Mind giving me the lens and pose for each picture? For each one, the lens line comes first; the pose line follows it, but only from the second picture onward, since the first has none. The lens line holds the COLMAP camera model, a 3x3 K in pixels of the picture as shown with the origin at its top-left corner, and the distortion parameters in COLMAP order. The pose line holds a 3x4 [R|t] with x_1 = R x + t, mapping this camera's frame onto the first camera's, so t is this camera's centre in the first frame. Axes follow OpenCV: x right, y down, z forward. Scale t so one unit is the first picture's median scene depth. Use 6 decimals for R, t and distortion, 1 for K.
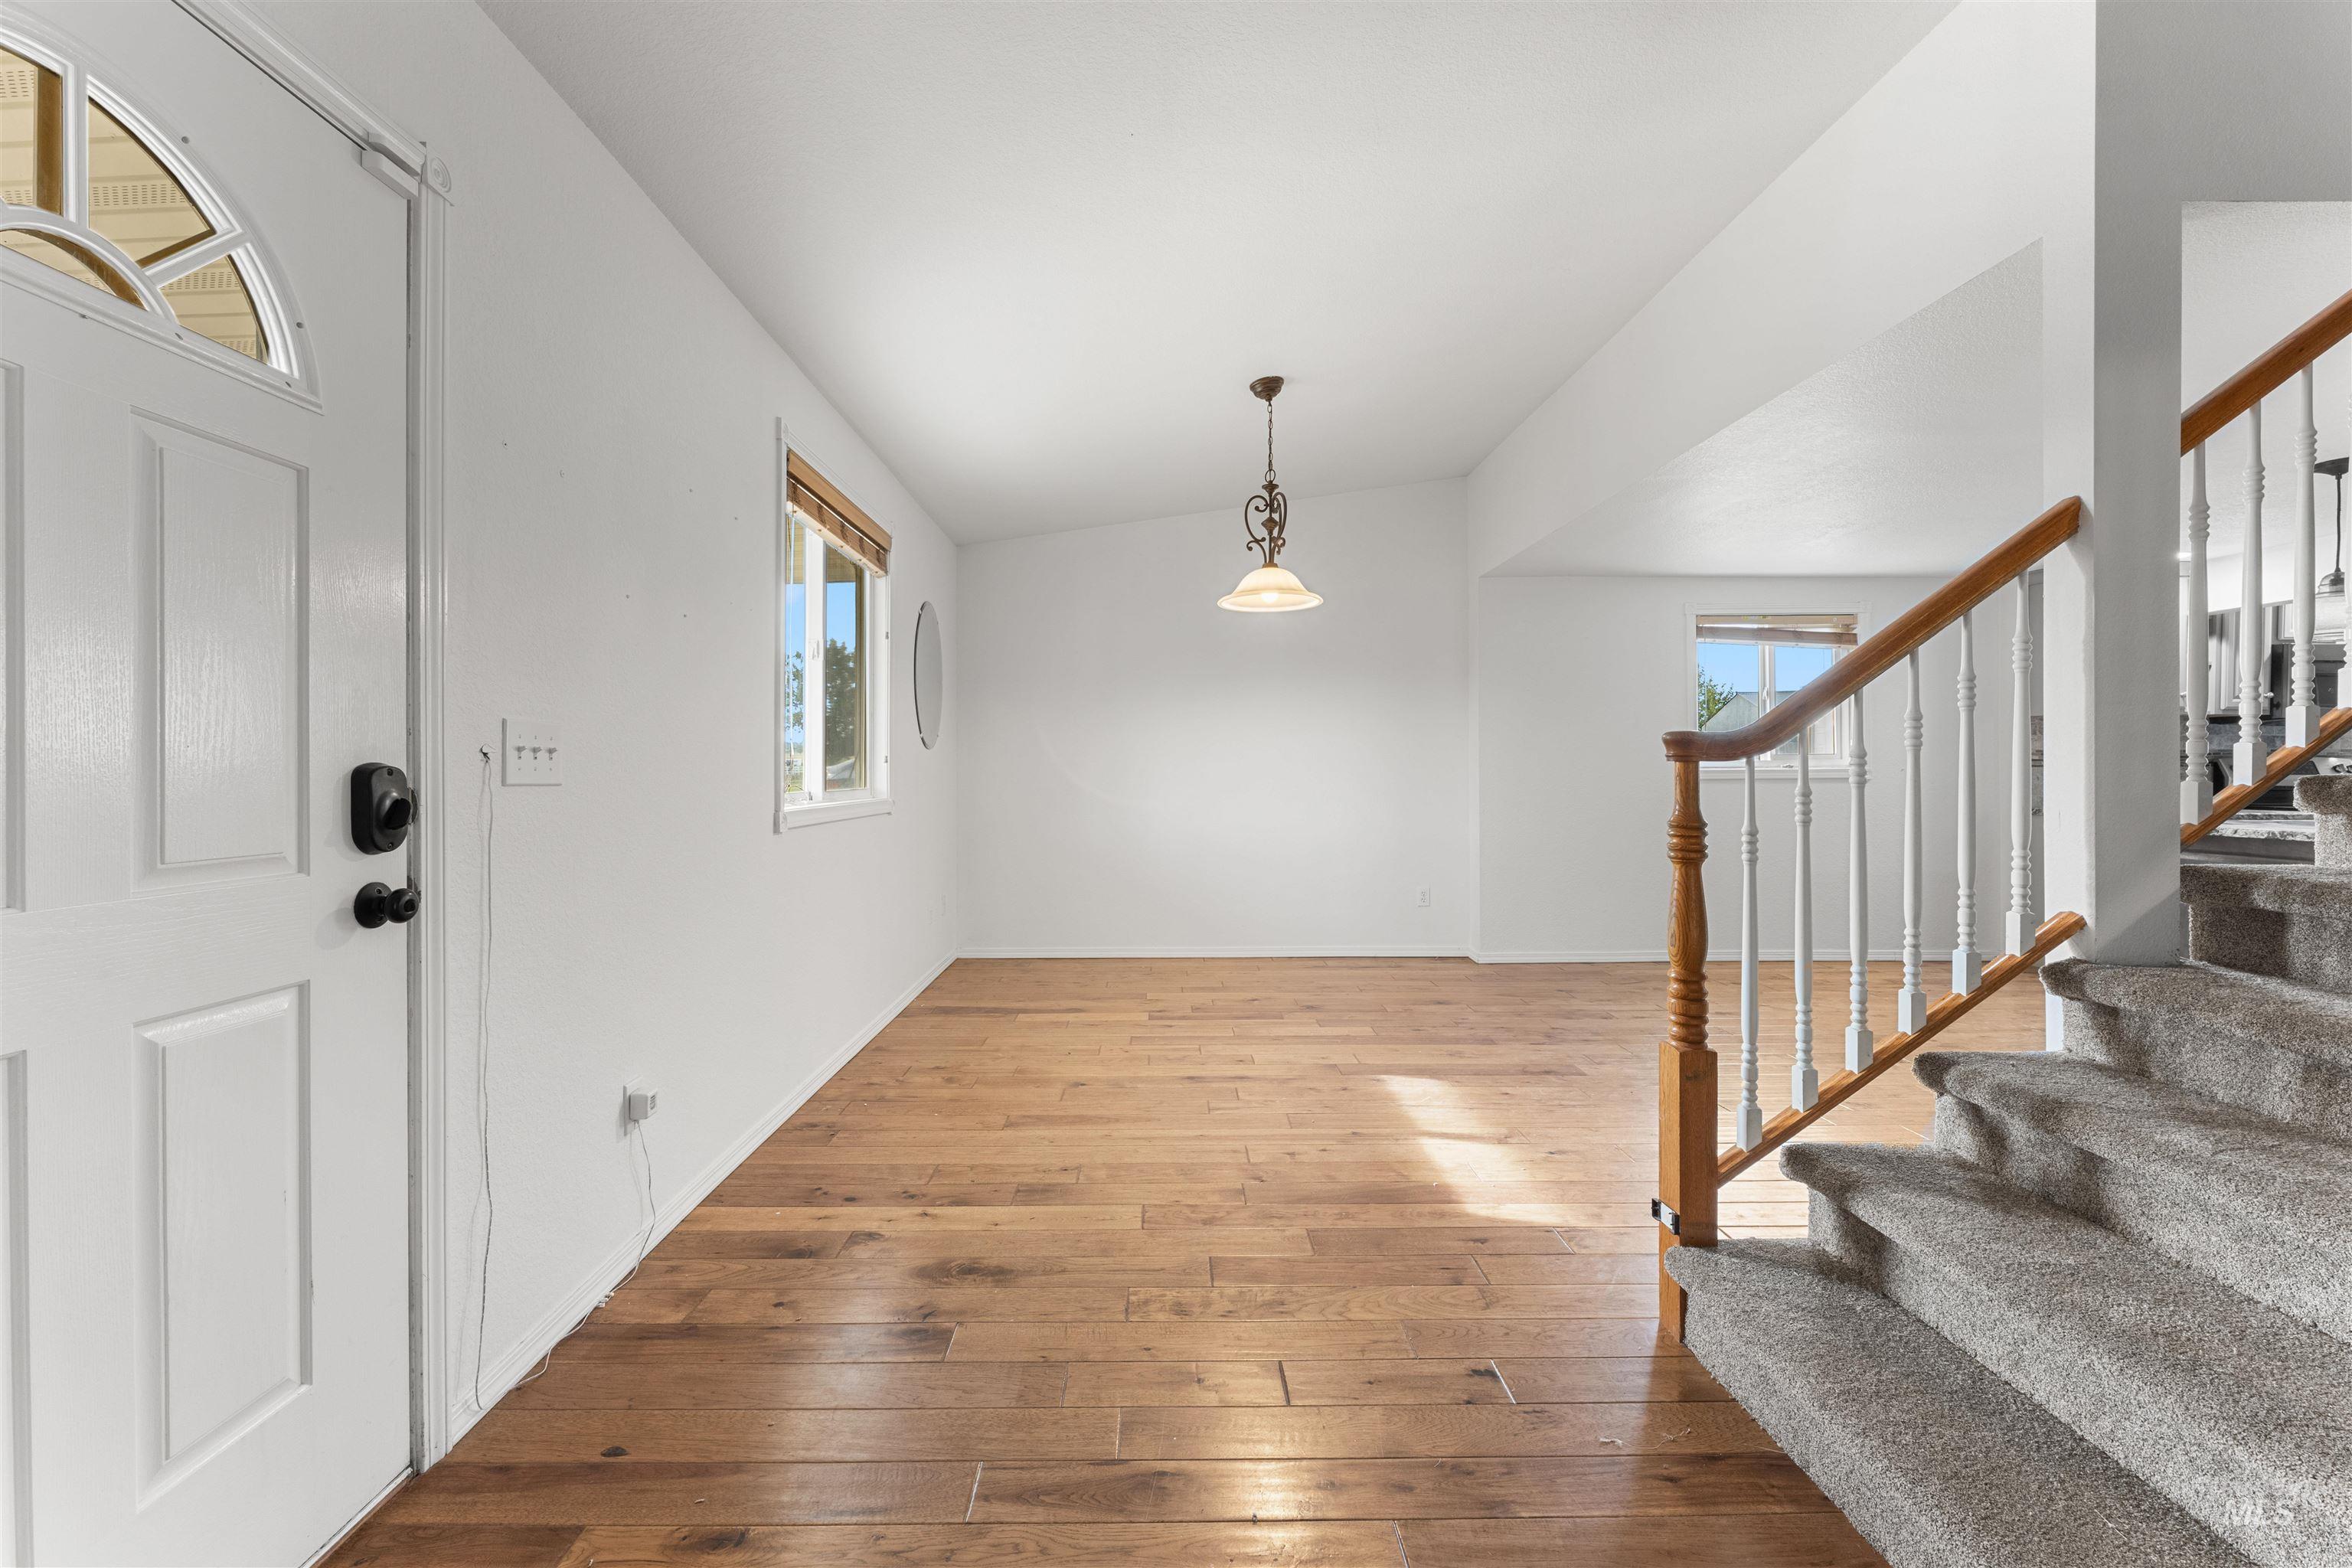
lens RADIAL K [[940.2, 0, 1173.4], [0, 940.2, 771.3], [0, 0, 1]] dist [0.004805, -0.000701]
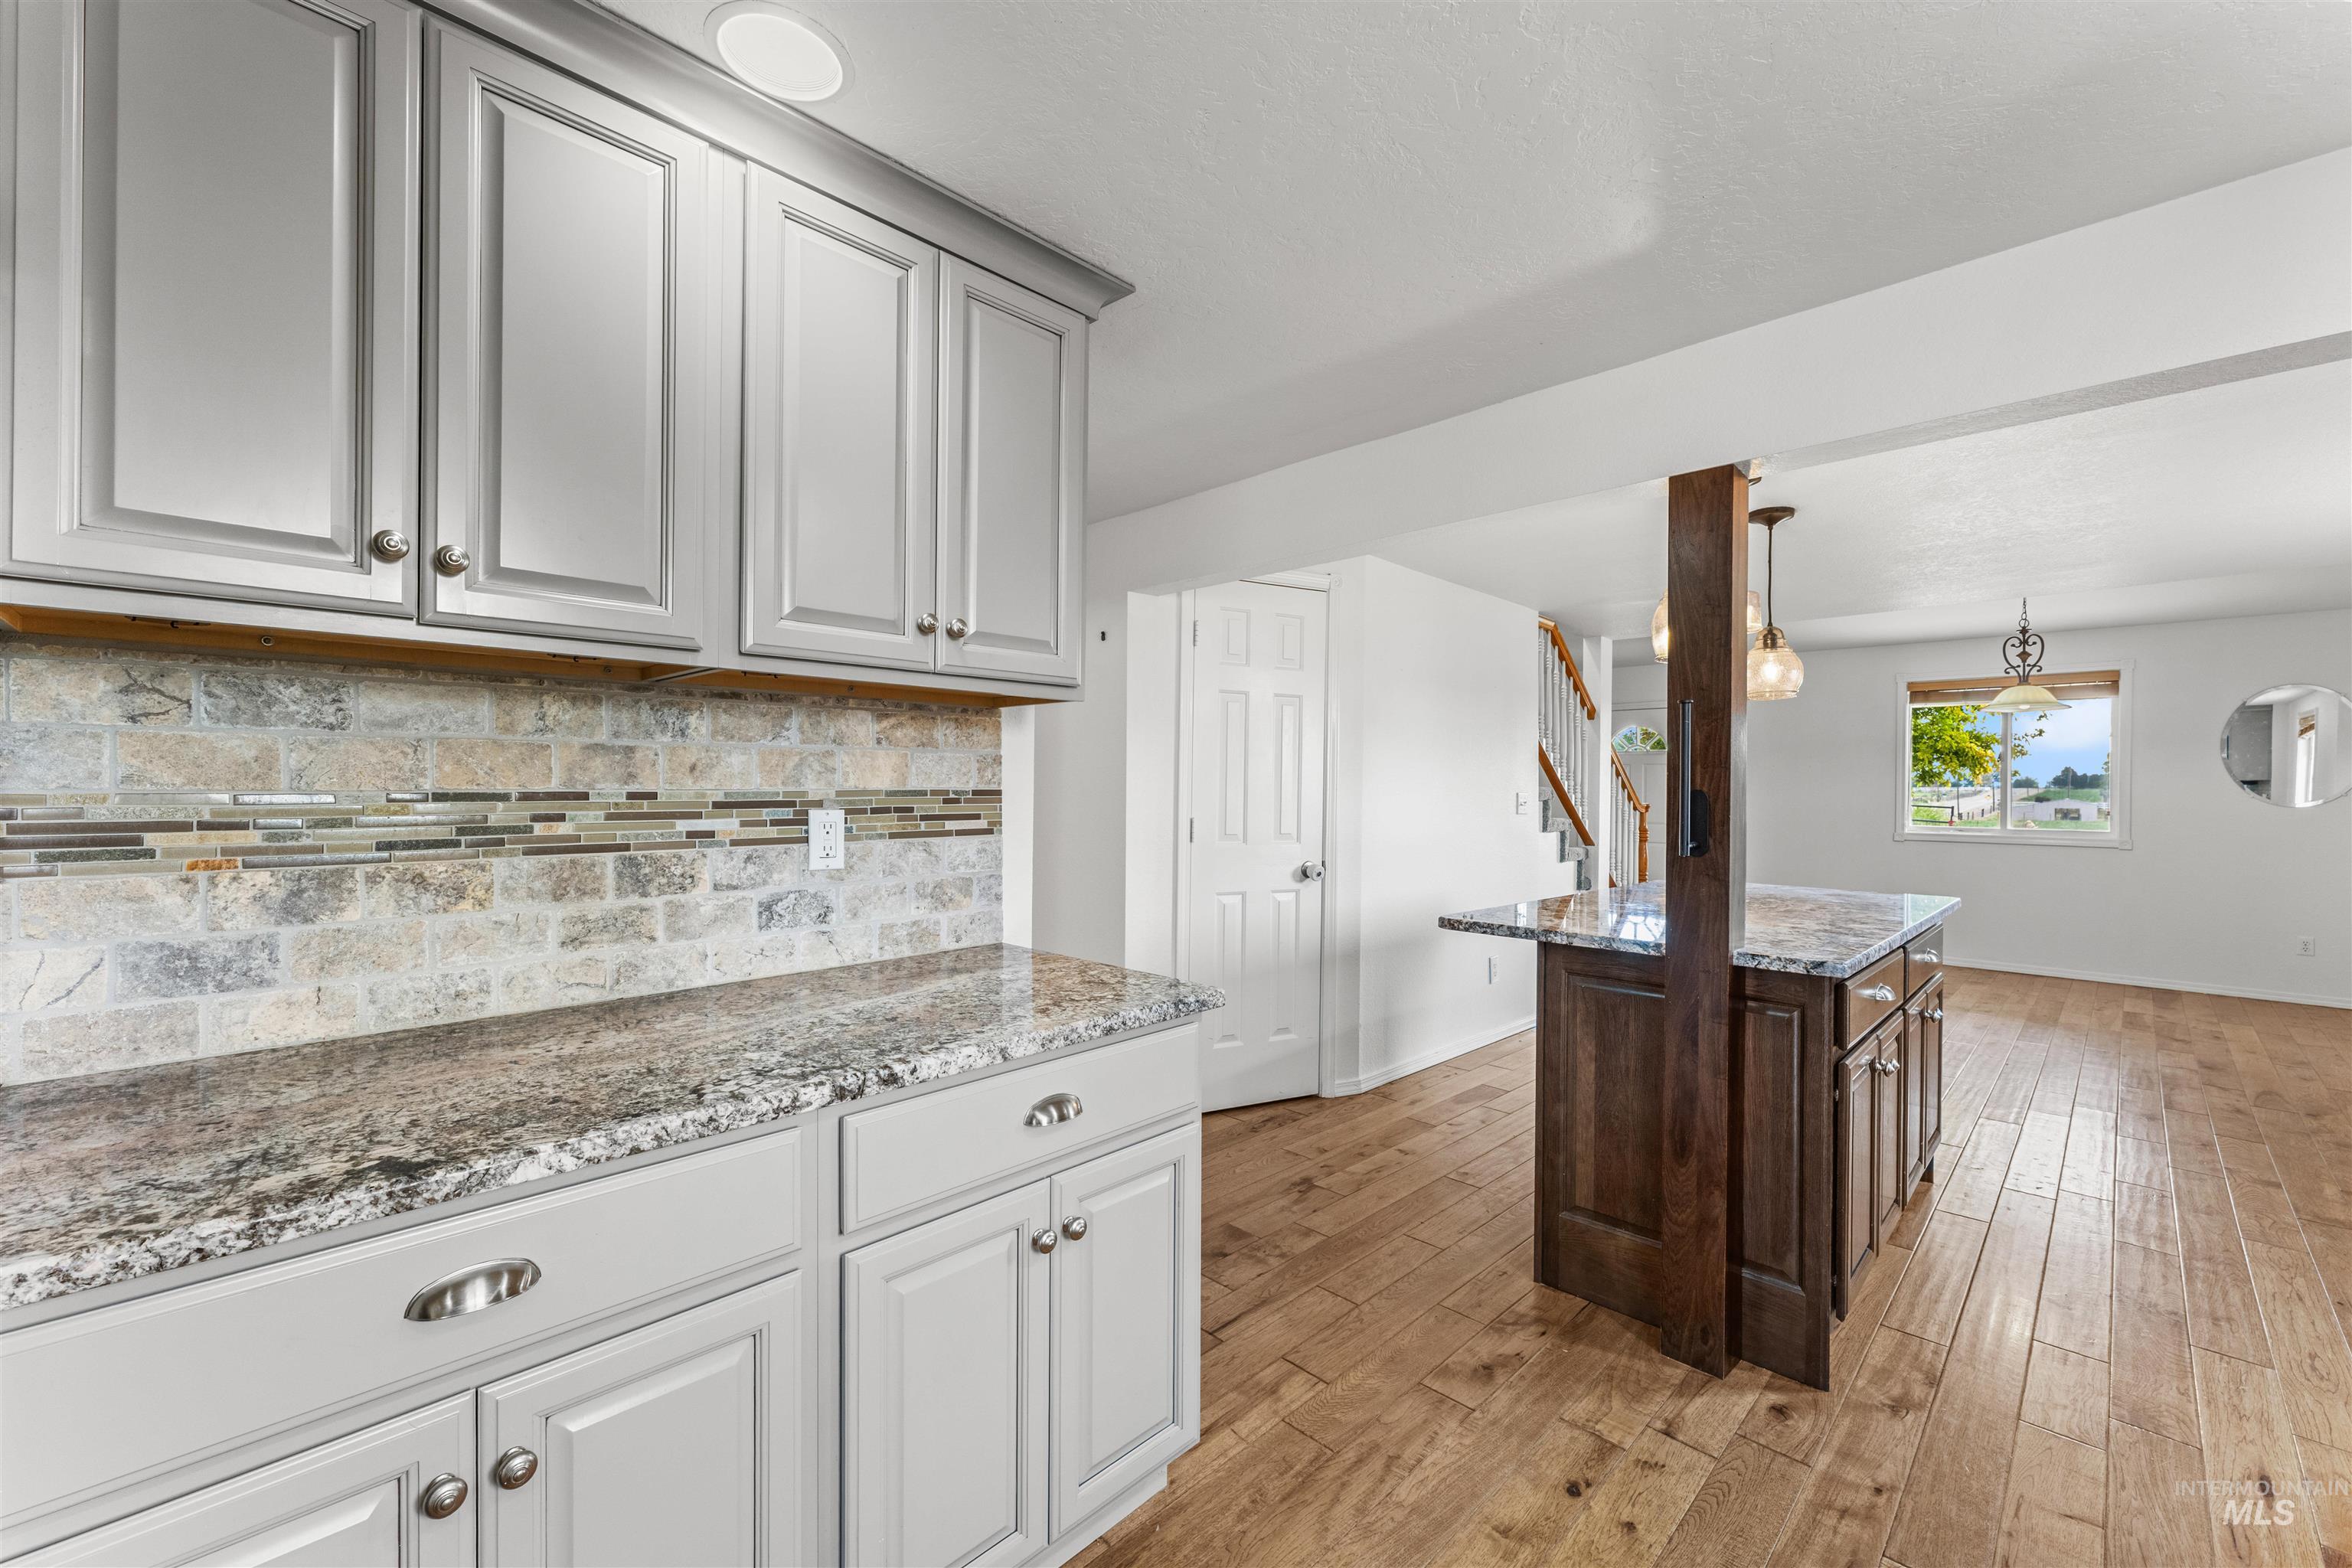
lens RADIAL K [[947.9, 0, 1175.3], [0, 947.9, 776.3], [0, 0, 1]] dist [0.003045, -0.000107]
pose [[-0.715369, -0.024992, -0.698300, 2.935082], [-0.018166, 0.999688, -0.017169, -0.034938], [0.698511, 0.000403, -0.715599, 1.606776]]
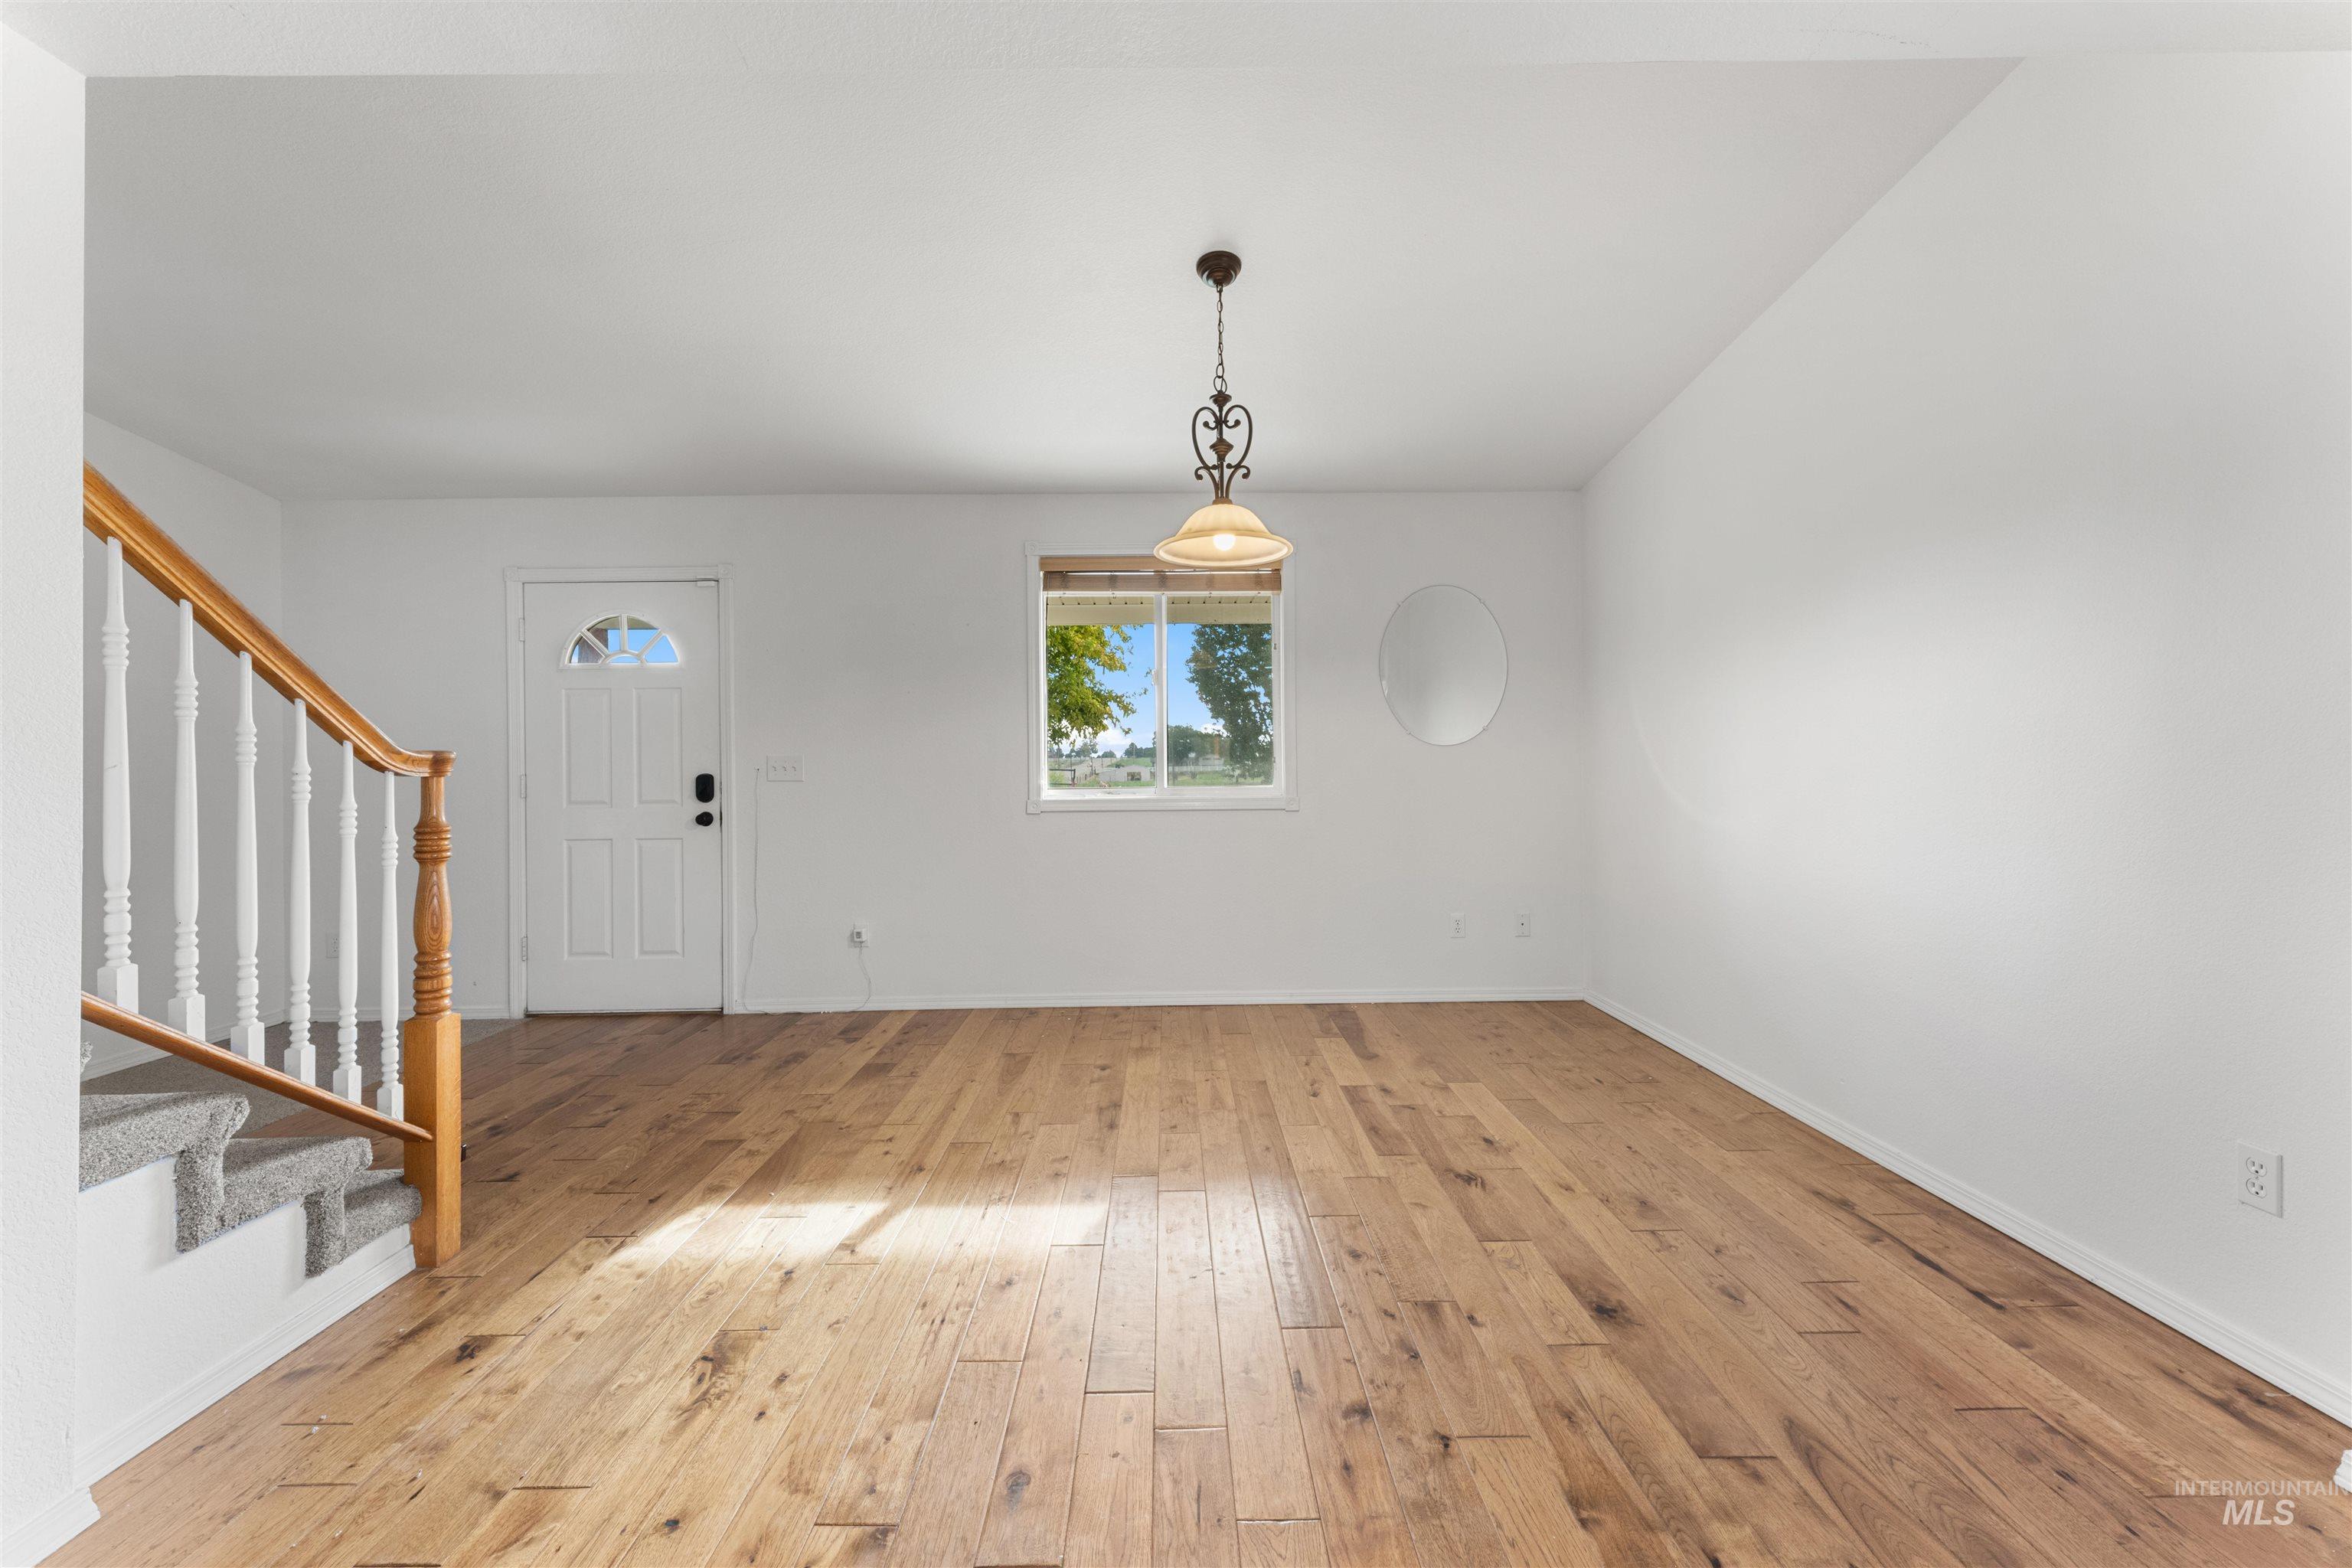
lens RADIAL K [[940.2, 0, 1173.4], [0, 940.2, 771.3], [0, 0, 1]] dist [0.004805, -0.000701]
pose [[0.000598, -0.001273, -0.999999, 1.211254], [0.005171, 0.999986, -0.001270, -0.001990], [0.999986, -0.005170, 0.000604, 1.358305]]
